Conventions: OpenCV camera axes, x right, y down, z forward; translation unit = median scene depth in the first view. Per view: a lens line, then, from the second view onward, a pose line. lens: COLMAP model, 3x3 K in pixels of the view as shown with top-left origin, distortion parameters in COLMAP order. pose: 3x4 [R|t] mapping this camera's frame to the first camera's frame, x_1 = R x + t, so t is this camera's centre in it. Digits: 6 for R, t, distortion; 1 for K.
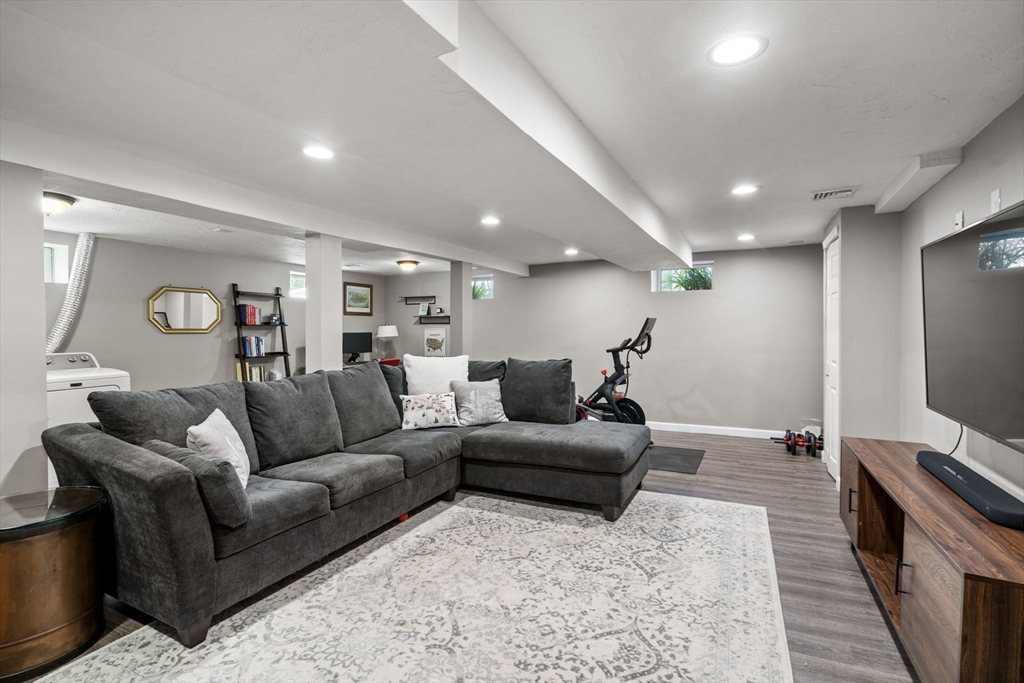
lens RADIAL K [[475.1, 0, 509.2], [0, 475.1, 338.1], [0, 0, 1]] dist [-0.002452, -0.000211]
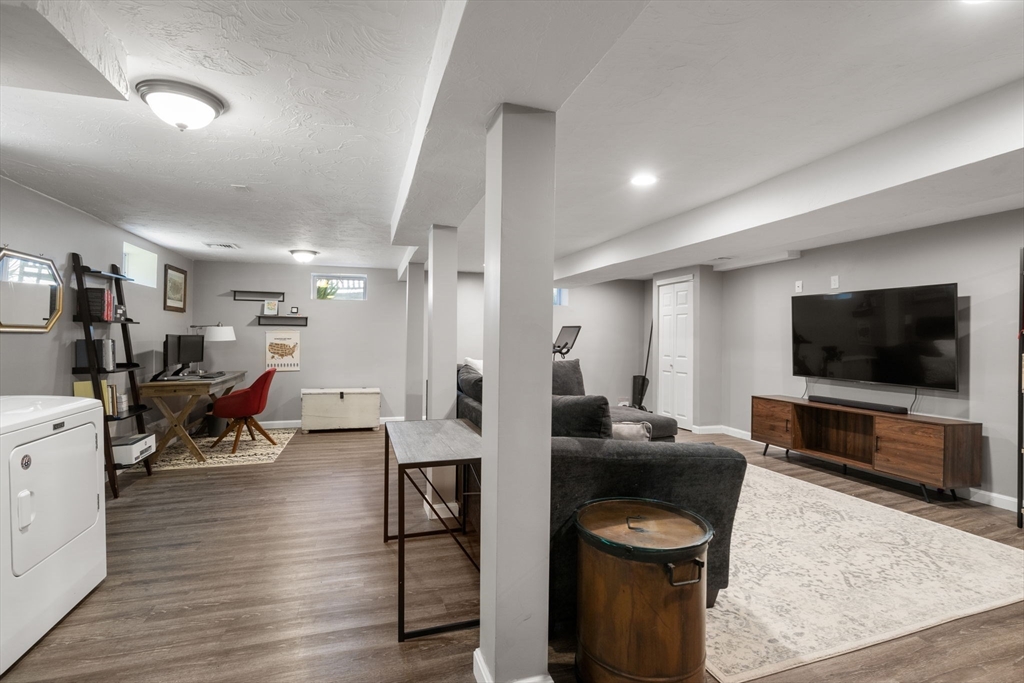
lens RADIAL K [[475.1, 0, 507.4], [0, 475.1, 338.5], [0, 0, 1]] dist [-0.002452, -0.000211]
pose [[0.719303, 0.007402, 0.694657, -0.538861], [0.001219, 0.999928, -0.011918, 0.003708], [-0.694696, 0.009420, 0.719242, 0.148960]]
